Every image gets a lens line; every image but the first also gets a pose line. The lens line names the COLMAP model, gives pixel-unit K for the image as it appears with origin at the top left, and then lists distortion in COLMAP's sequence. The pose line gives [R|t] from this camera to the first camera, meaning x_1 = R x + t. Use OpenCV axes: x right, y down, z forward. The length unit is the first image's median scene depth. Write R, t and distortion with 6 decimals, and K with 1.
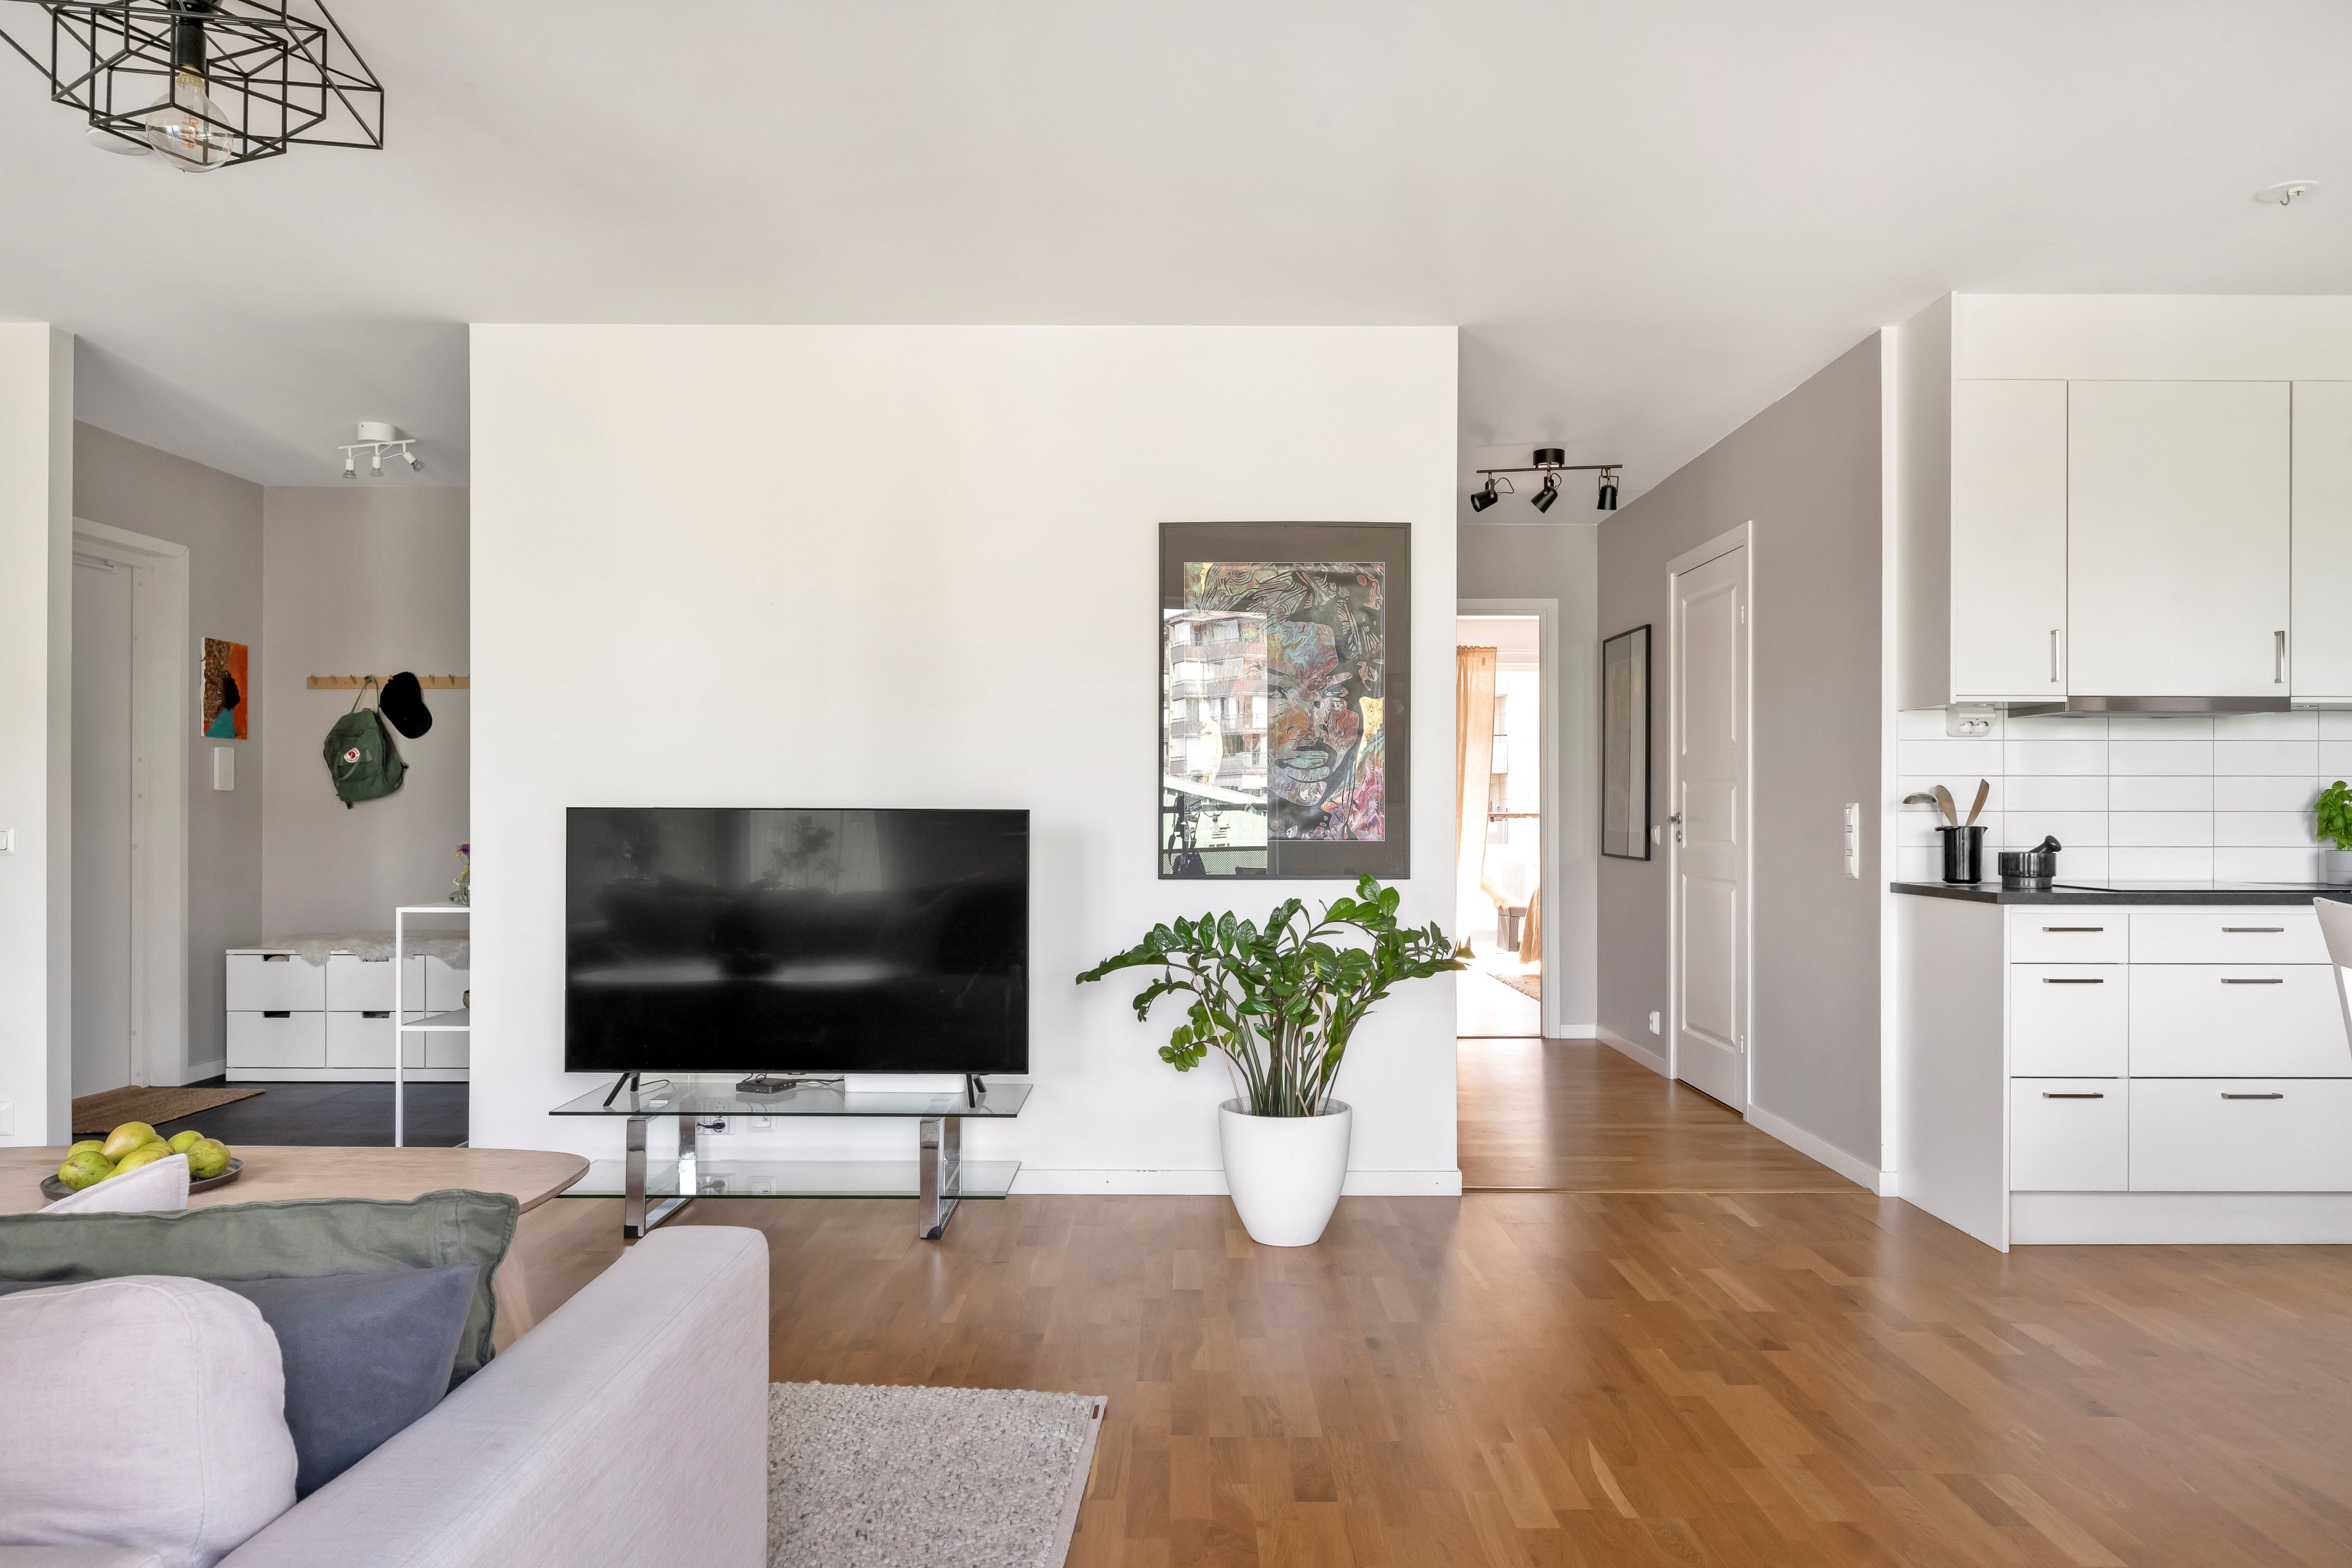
lens RADIAL K [[1600.1, 0, 1176.0], [0, 1600.1, 784.0], [0, 0, 1]] dist [0.061878, -0.000515]
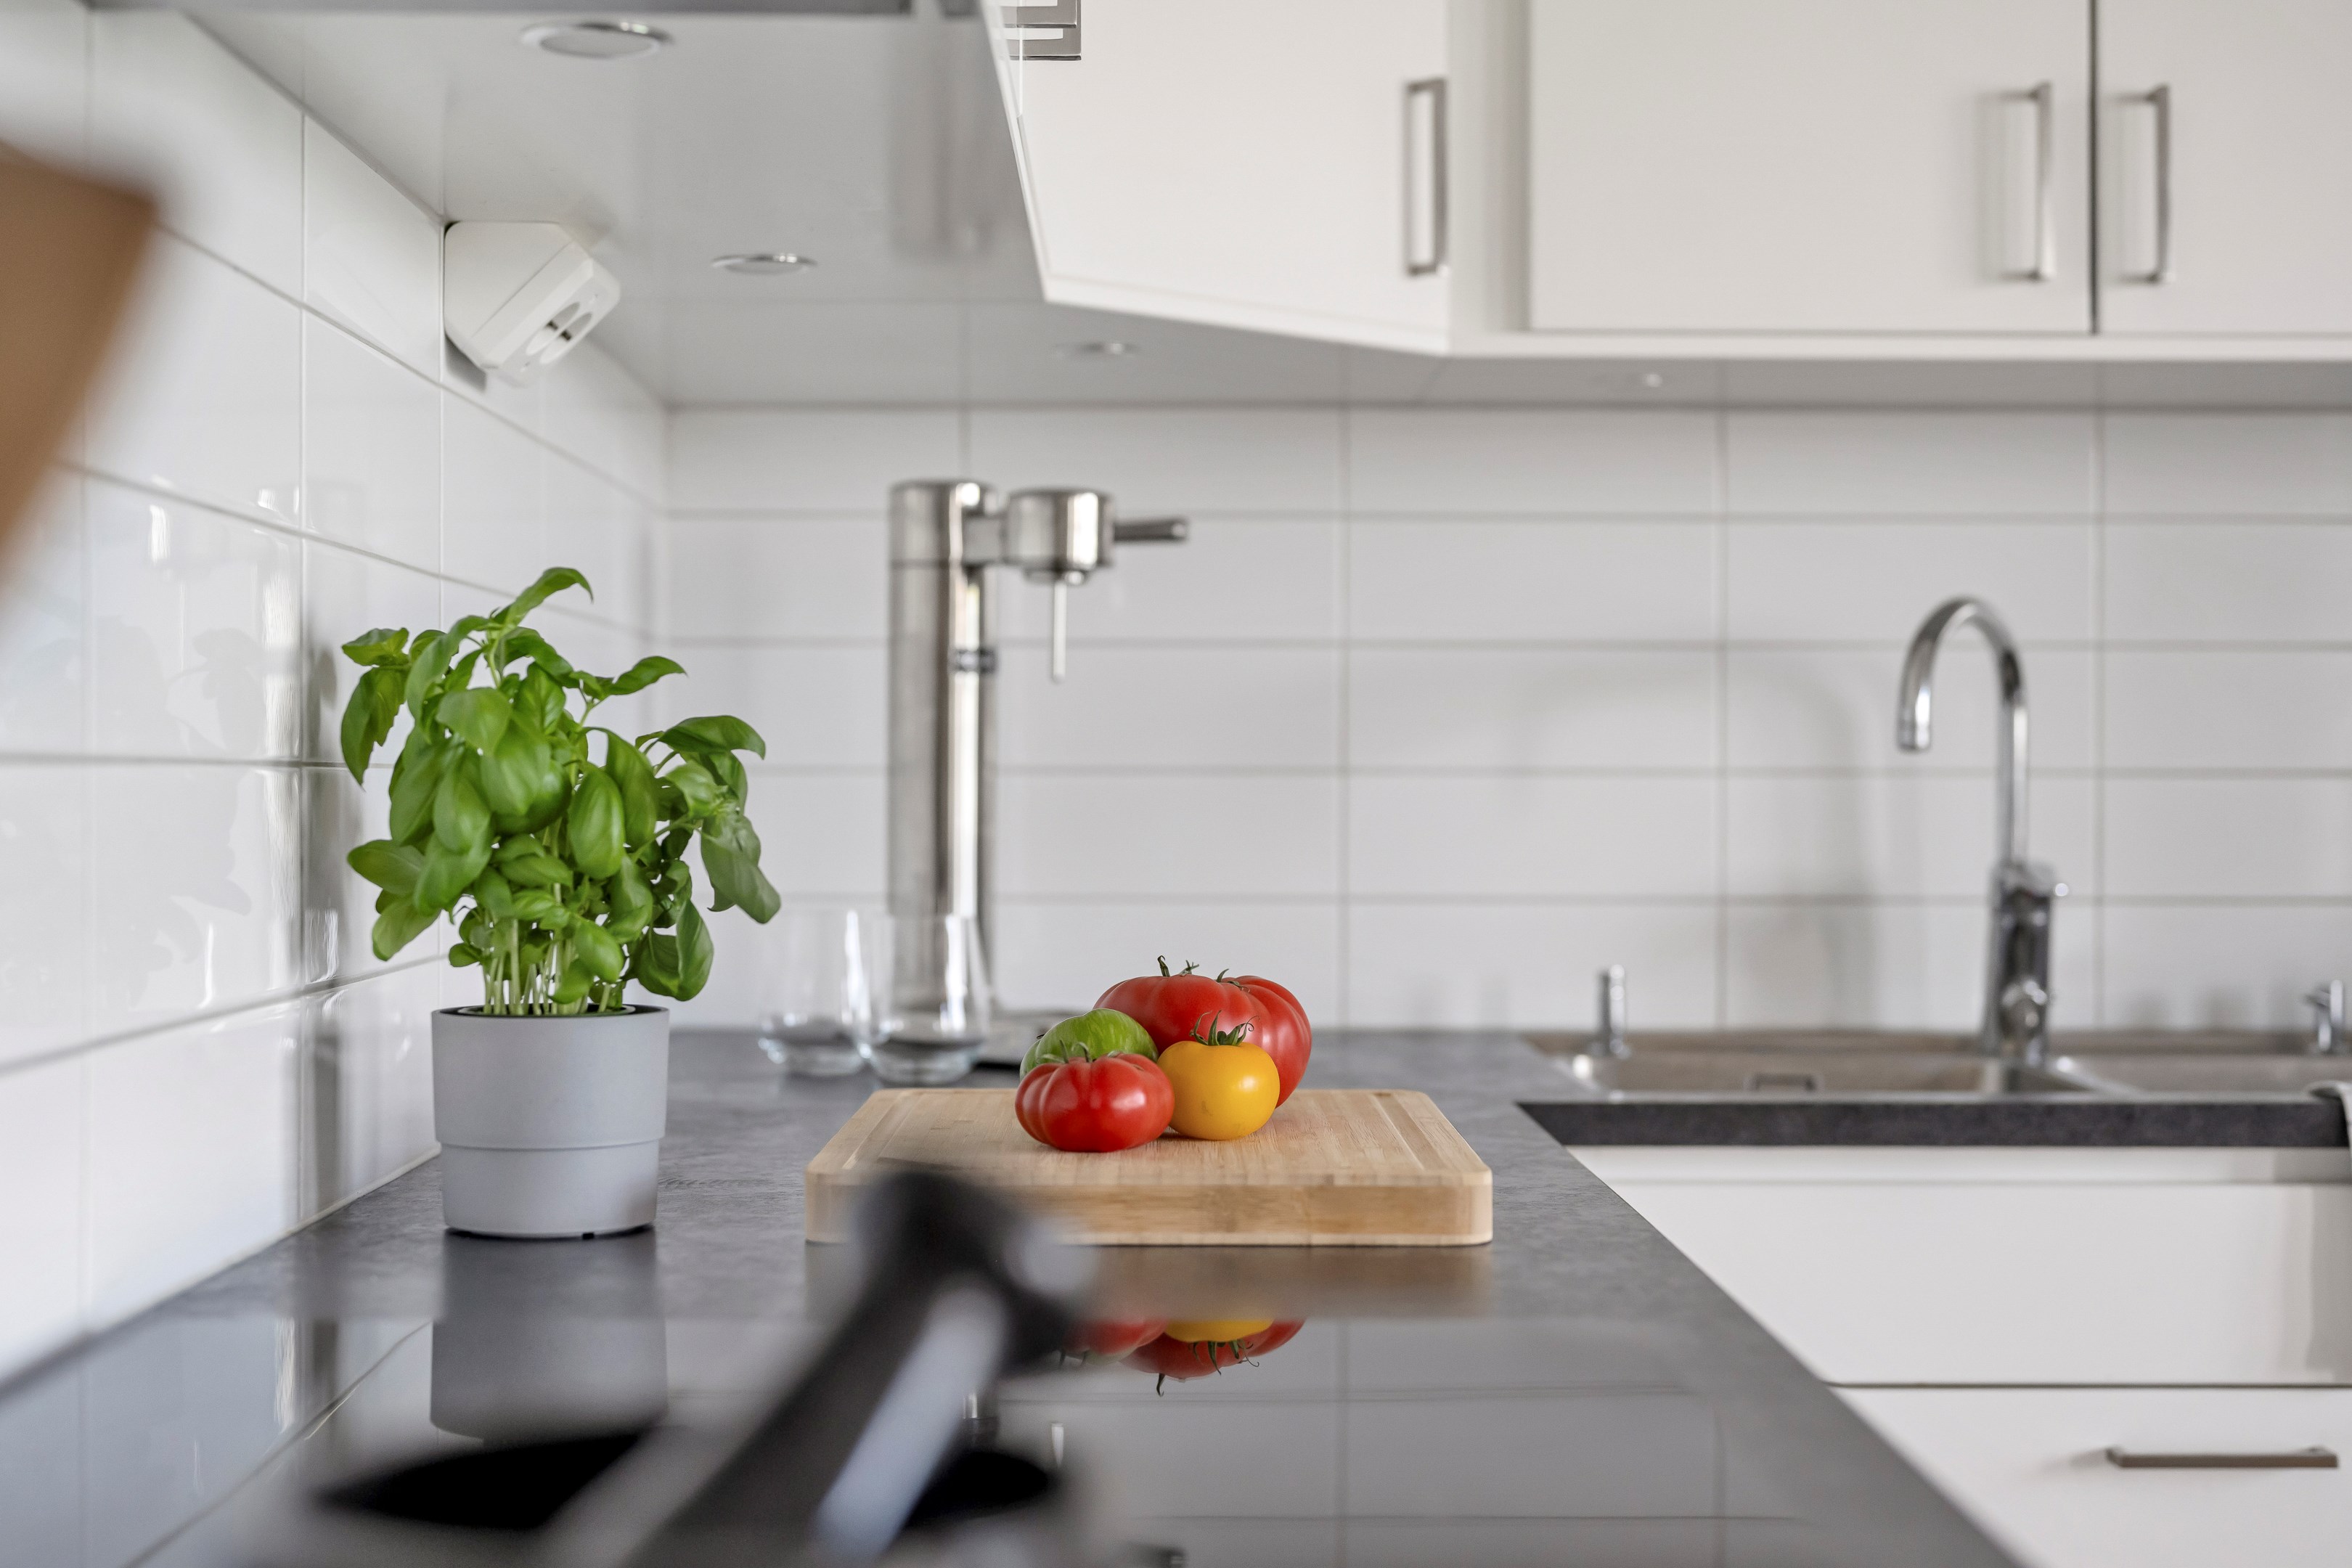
lens RADIAL K [[3407.5, 0, 1176.0], [0, 3407.5, 784.0], [0, 0, 1]] dist [0.008490, 0.038071]
pose [[0.003292, -0.003673, 0.999988, 0.375351], [-0.014963, 0.999881, 0.003721, 0.016247], [-0.999883, -0.014975, 0.003237, 0.919352]]
